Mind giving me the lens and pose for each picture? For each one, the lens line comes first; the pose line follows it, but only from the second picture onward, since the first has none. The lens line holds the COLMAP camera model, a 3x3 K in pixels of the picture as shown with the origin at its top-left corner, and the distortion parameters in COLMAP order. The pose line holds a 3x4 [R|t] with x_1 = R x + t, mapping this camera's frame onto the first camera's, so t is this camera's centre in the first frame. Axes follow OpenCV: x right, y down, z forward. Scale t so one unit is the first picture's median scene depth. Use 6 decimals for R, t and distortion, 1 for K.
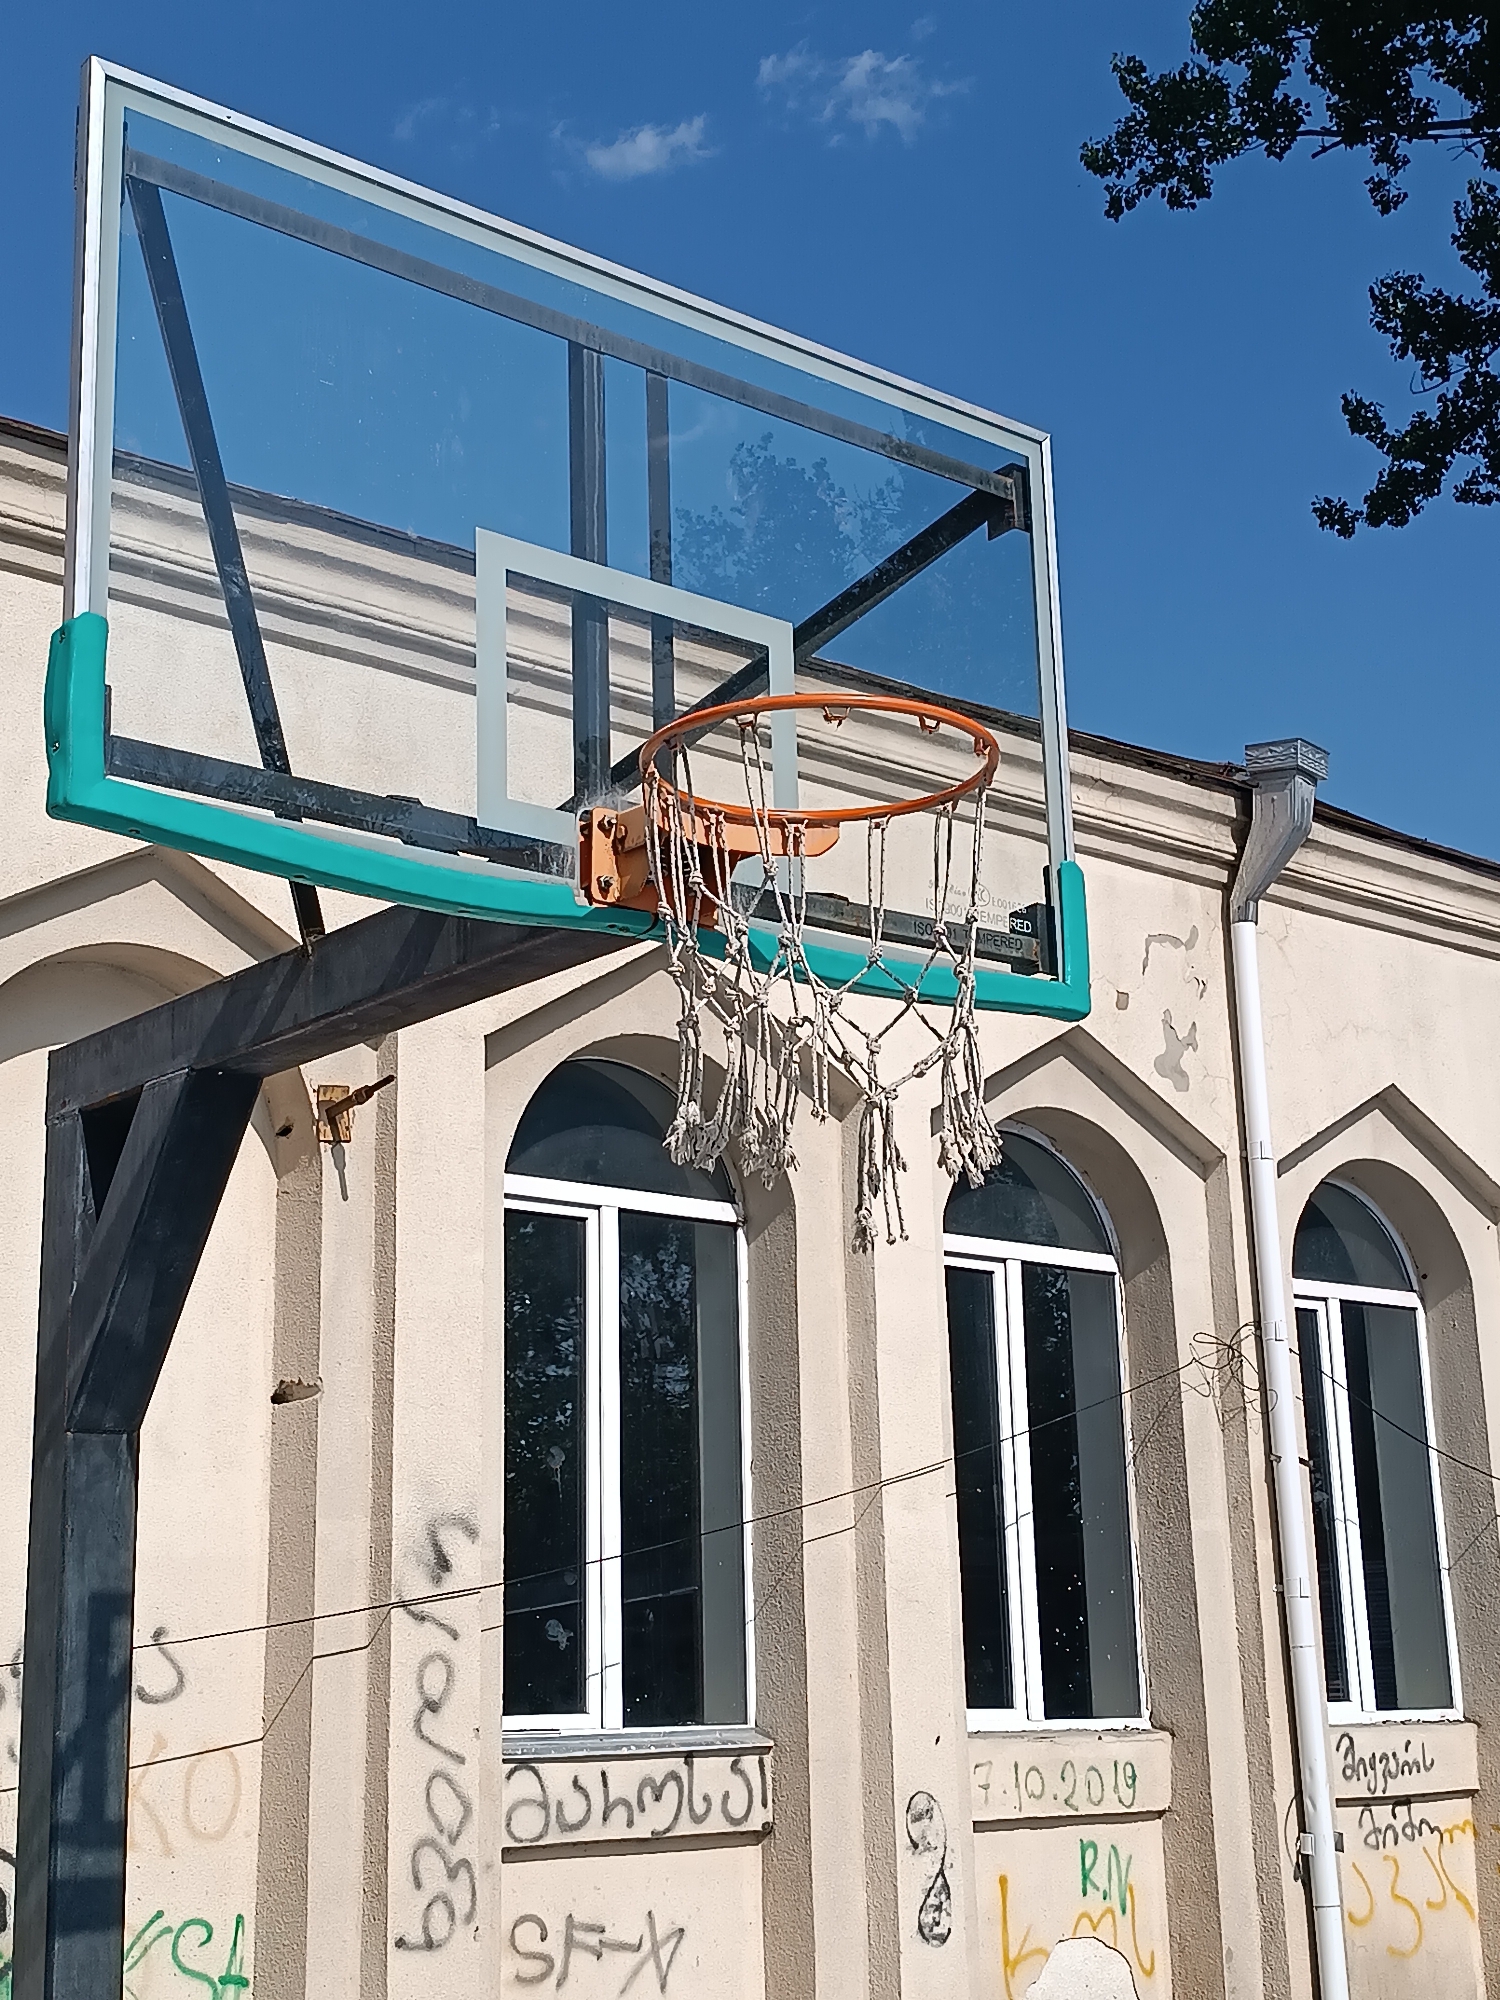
lens RADIAL K [[2662.2, 0, 750.0], [0, 2662.2, 1000.0], [0, 0, 1]] dist [0.115905, -0.010055]
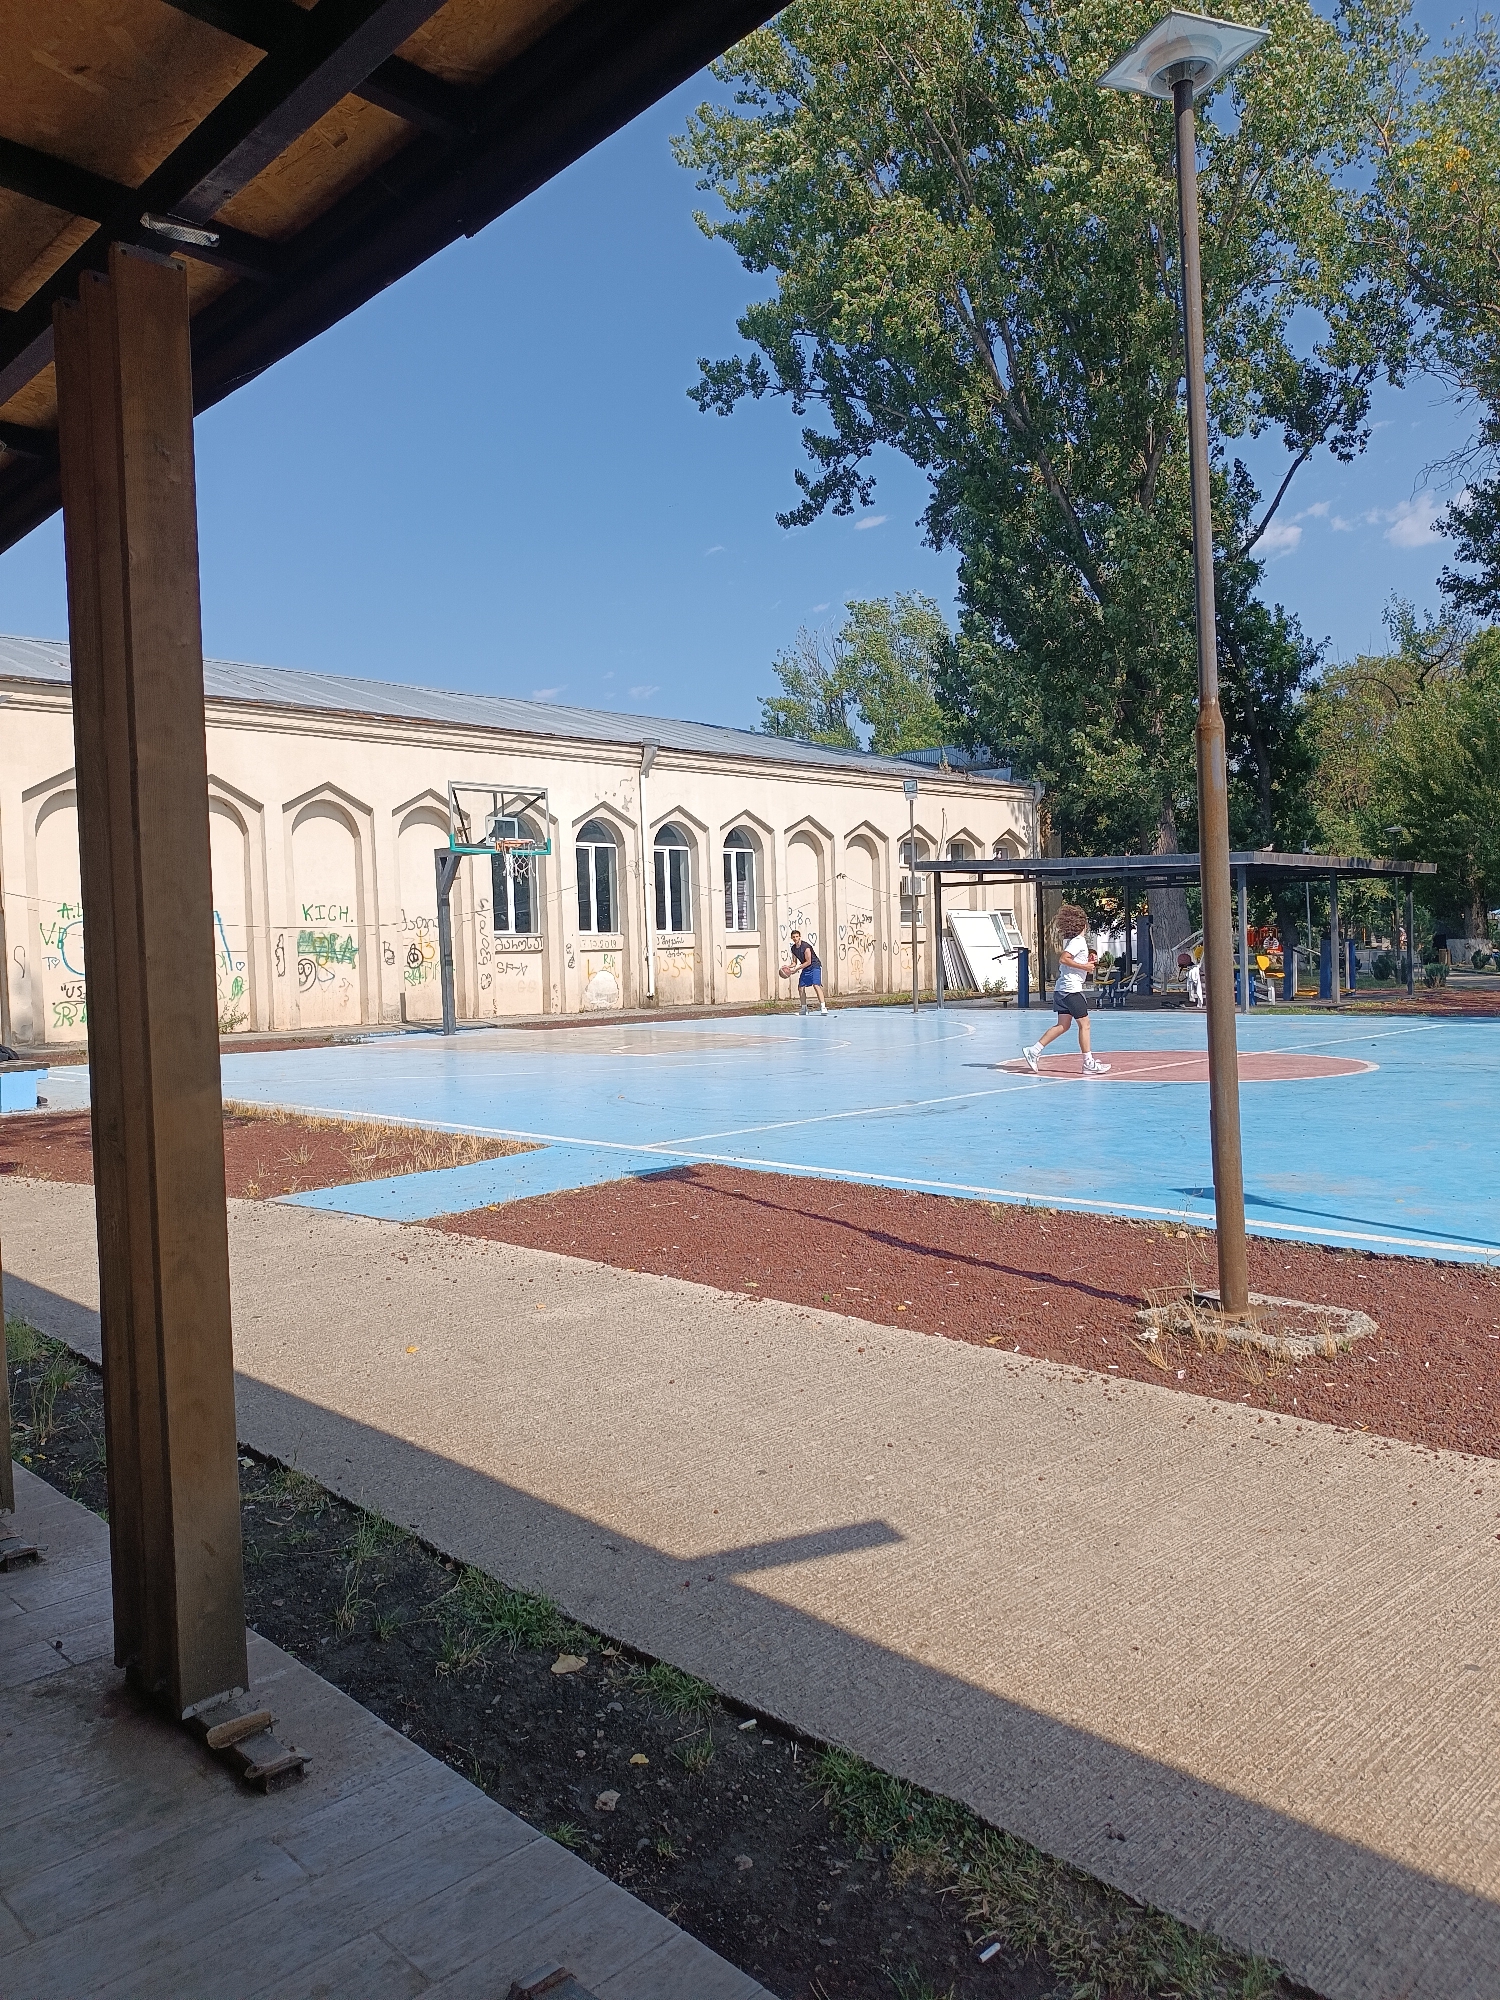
lens RADIAL K [[1427.4, 0, 783.9], [0, 1427.4, 996.6], [0, 0, 1]] dist [0.050691, -0.004094]
pose [[0.993829, -0.009378, 0.110530, 0.155263], [-0.021957, 0.960076, 0.278877, -0.392240], [-0.108732, -0.279582, 0.953945, -1.705080]]
